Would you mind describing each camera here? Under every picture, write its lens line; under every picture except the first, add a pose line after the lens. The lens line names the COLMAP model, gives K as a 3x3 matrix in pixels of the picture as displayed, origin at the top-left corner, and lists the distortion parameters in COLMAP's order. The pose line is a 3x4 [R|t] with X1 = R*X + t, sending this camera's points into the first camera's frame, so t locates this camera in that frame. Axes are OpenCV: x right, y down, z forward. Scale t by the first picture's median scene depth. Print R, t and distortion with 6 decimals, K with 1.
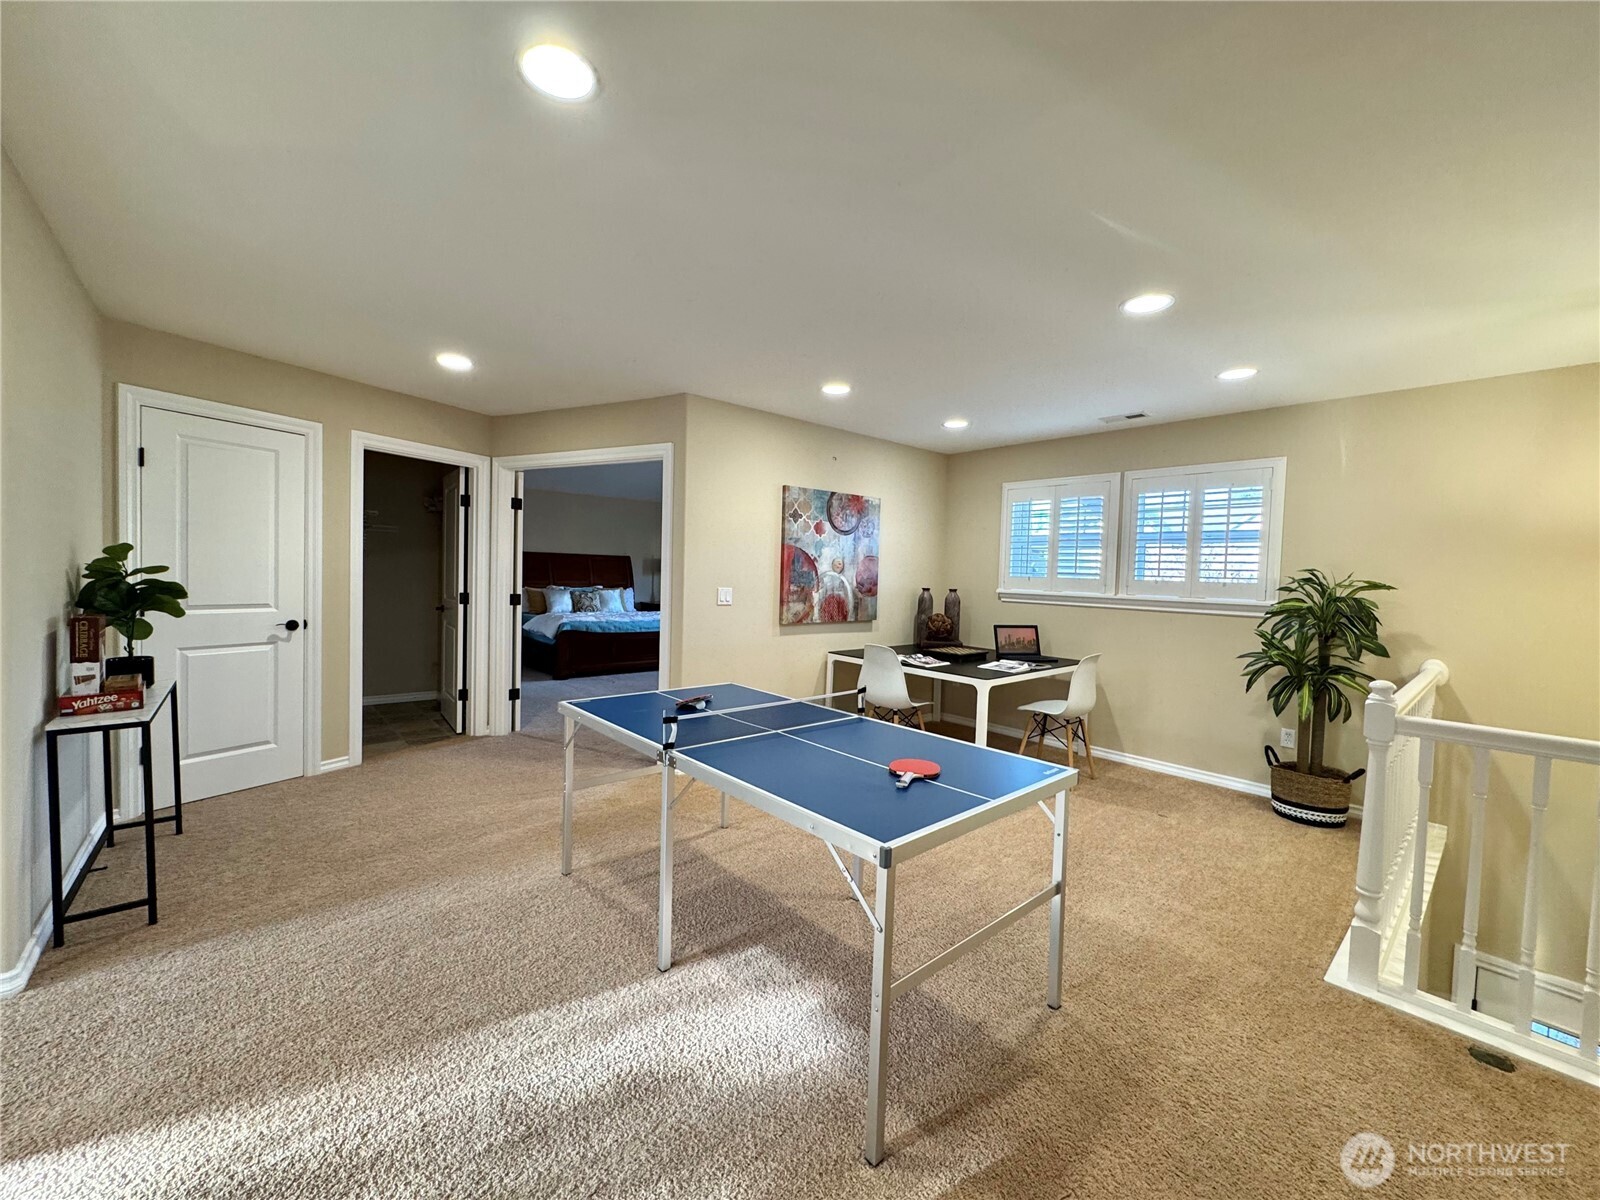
lens RADIAL K [[641.1, 0, 794.7], [0, 641.1, 595.6], [0, 0, 1]] dist [-0.002162, 0.000865]
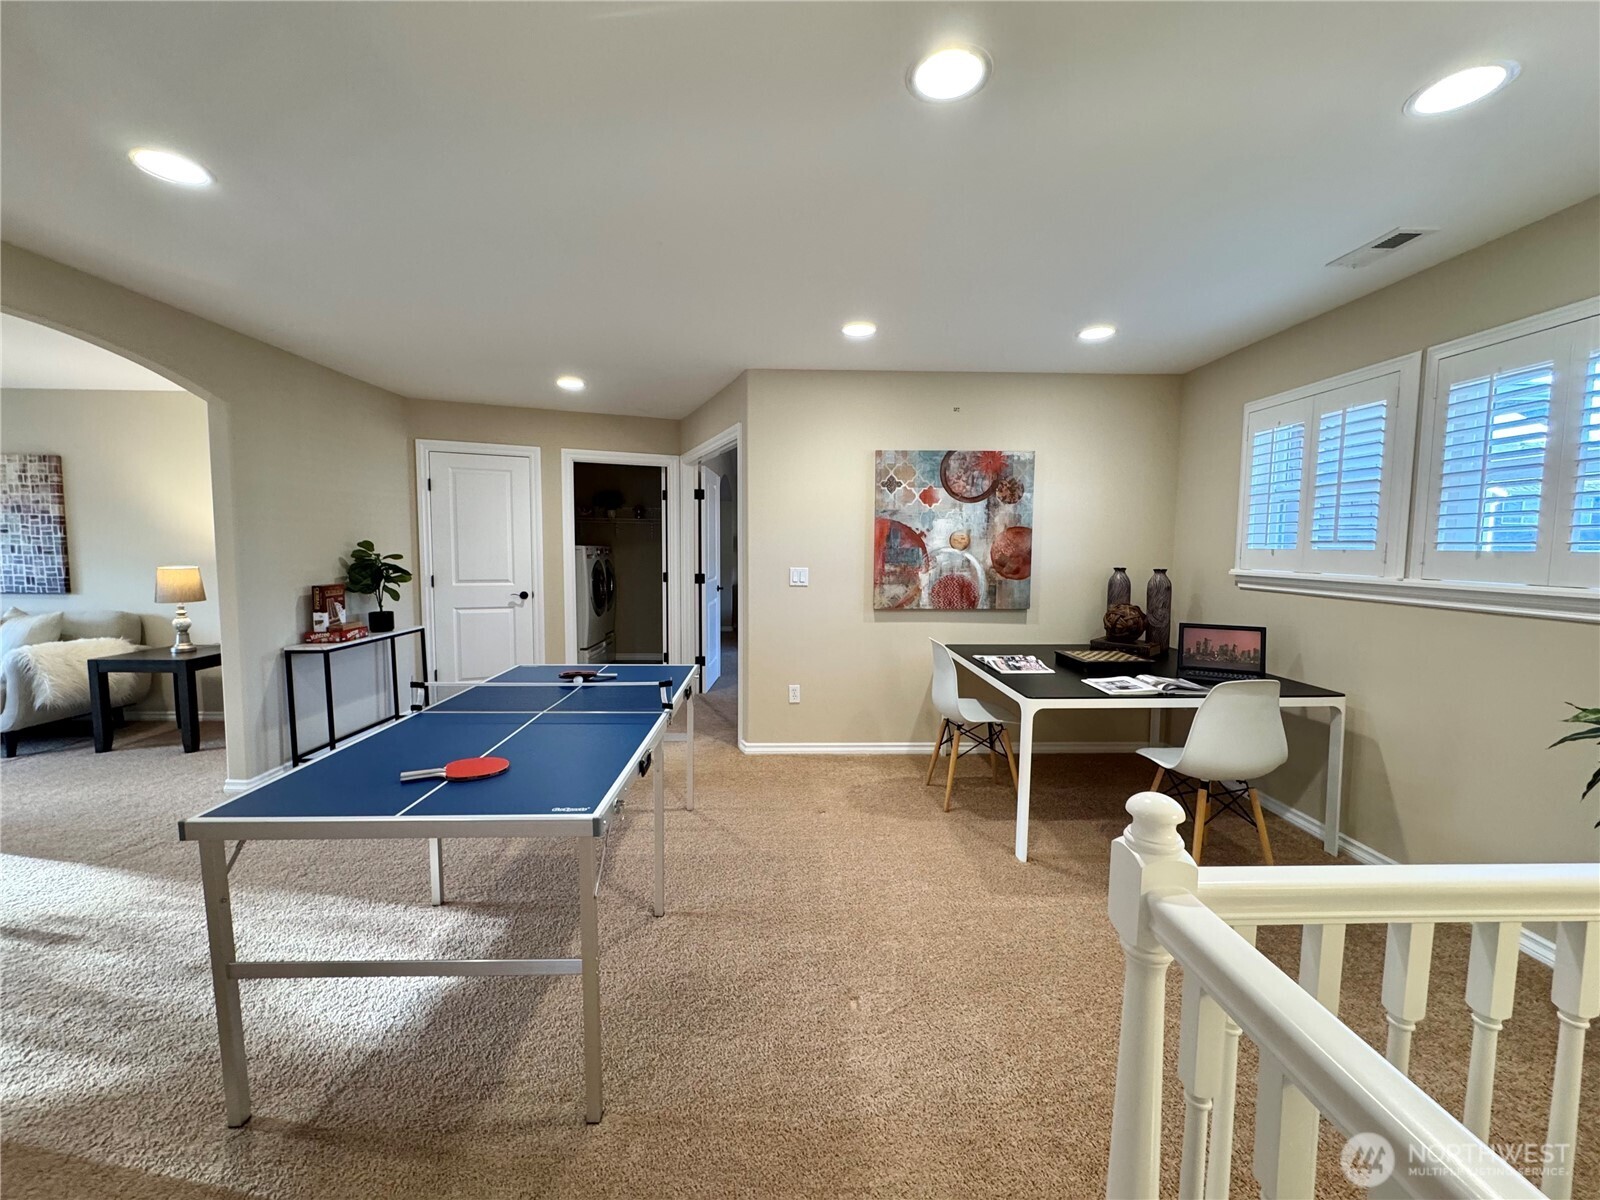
lens RADIAL K [[641.1, 0, 809.7], [0, 641.1, 594.0], [0, 0, 1]] dist [-0.002162, 0.000865]
pose [[0.769836, 0.023900, -0.637794, 0.461710], [-0.007100, 0.999557, 0.028886, -0.000819], [0.638203, -0.017709, 0.769665, 0.255697]]
